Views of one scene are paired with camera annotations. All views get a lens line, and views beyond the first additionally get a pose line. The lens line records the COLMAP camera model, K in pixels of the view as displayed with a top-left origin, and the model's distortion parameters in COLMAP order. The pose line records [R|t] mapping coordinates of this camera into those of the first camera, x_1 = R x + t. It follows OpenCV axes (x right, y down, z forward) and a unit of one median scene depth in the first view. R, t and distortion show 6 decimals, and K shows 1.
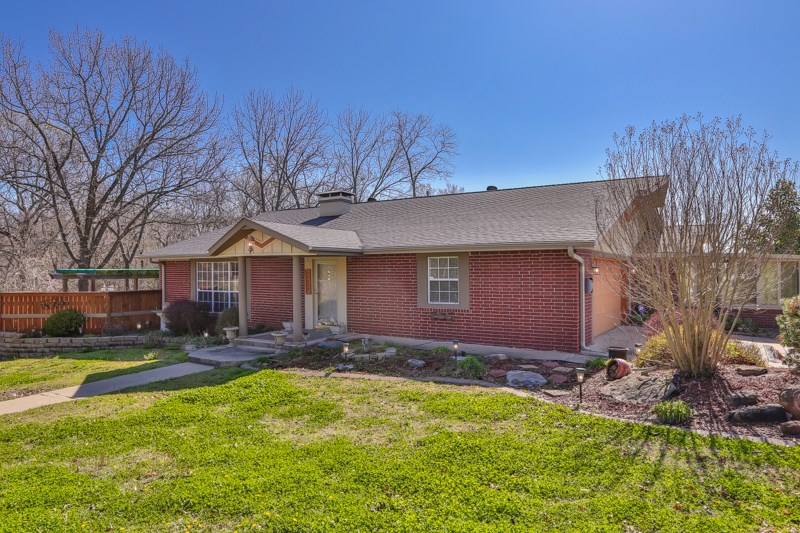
lens RADIAL K [[507.8, 0, 400.0], [0, 507.8, 266.5], [0, 0, 1]] dist [0.001974, 0.002489]
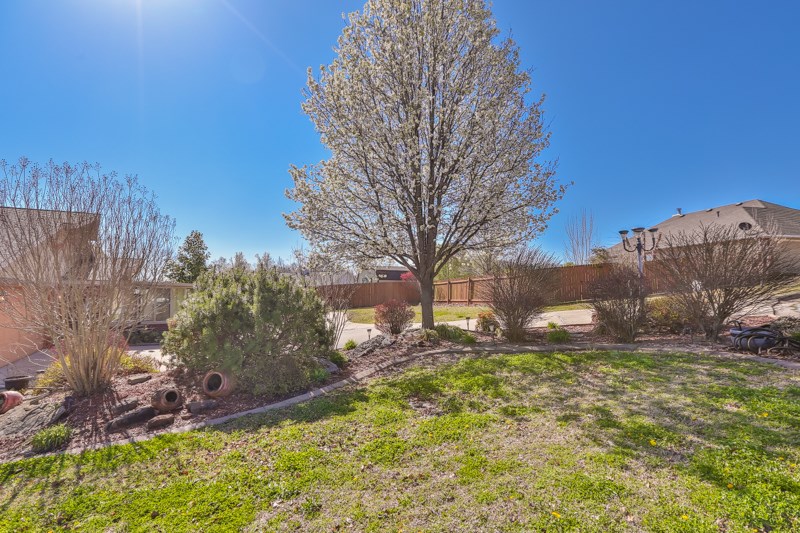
lens RADIAL K [[363.2, 0, 402.6], [0, 363.2, 268.9], [0, 0, 1]] dist [-0.053649, 0.018846]
pose [[0.453255, 0.041670, 0.890406, 0.200052], [0.001814, 0.998862, -0.047670, -0.022952], [-0.891379, 0.023222, 0.452663, 0.024437]]
